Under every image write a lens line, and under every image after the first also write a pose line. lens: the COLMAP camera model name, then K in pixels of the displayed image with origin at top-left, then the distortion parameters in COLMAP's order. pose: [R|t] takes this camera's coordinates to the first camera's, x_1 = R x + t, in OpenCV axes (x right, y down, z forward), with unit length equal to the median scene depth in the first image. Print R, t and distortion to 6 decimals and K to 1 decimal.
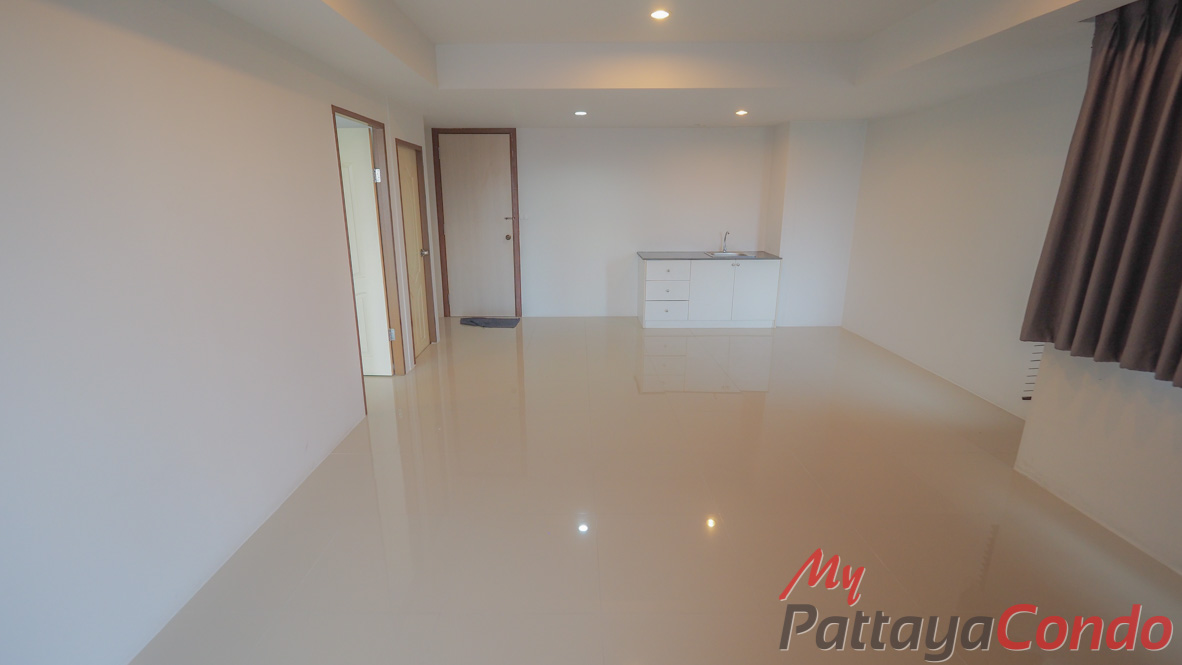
lens RADIAL K [[492.7, 0, 586.1], [0, 492.7, 327.2], [0, 0, 1]] dist [0.000225, -0.000046]
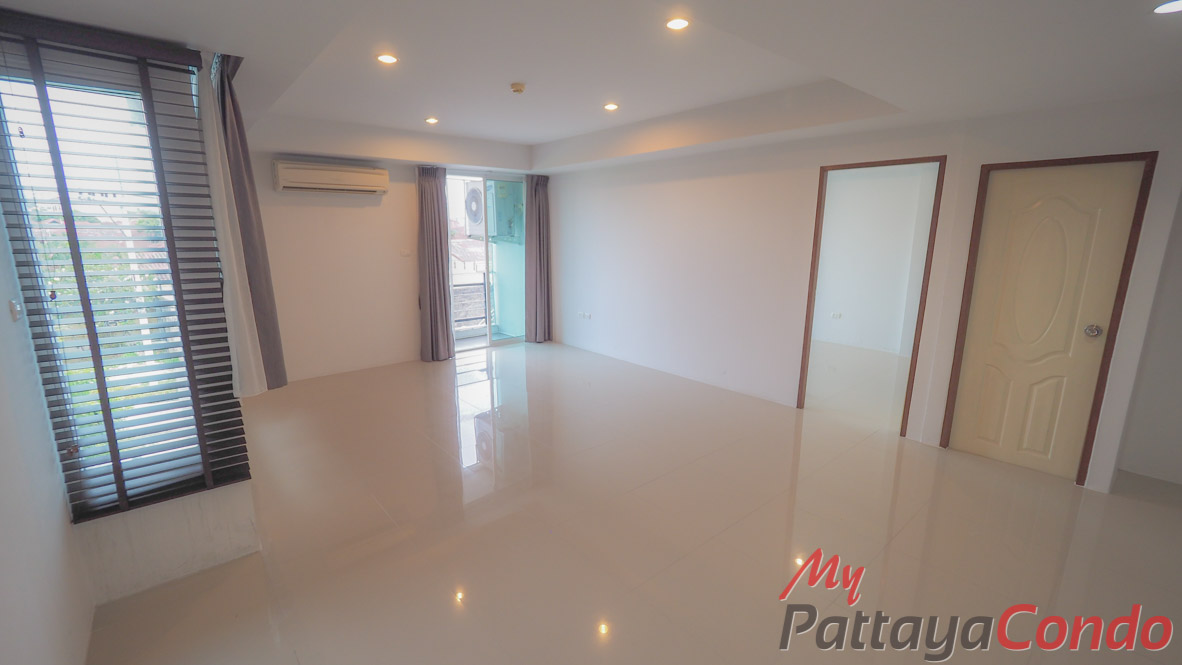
lens RADIAL K [[496.1, 0, 591.0], [0, 496.1, 332.5], [0, 0, 1]] dist [-0.000800, -0.000254]
pose [[-0.764864, 0.115683, -0.633720, 0.470820], [-0.178706, 0.907029, 0.381263, -0.279942], [0.618908, 0.404864, -0.673081, 1.066842]]
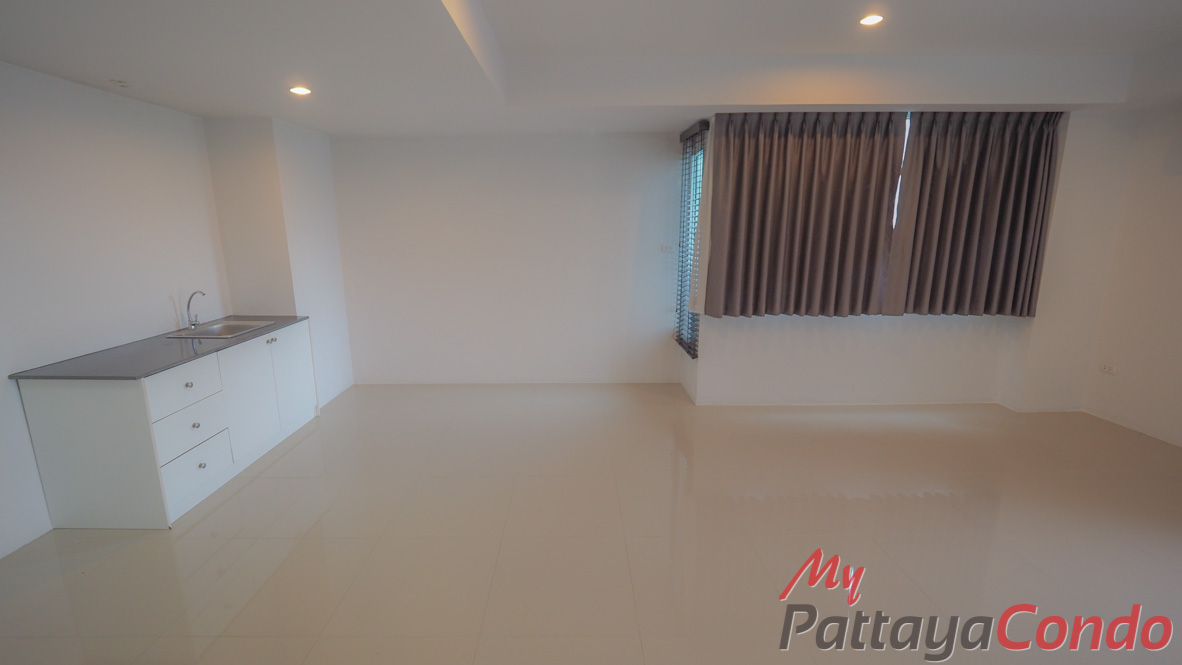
lens RADIAL K [[496.1, 0, 591.0], [0, 496.1, 332.5], [0, 0, 1]] dist [-0.000800, -0.000254]
pose [[0.012234, -0.211057, 0.977397, -0.277302], [0.249949, 0.947085, 0.201383, -0.157790], [-0.968182, 0.241836, 0.064340, 0.562519]]
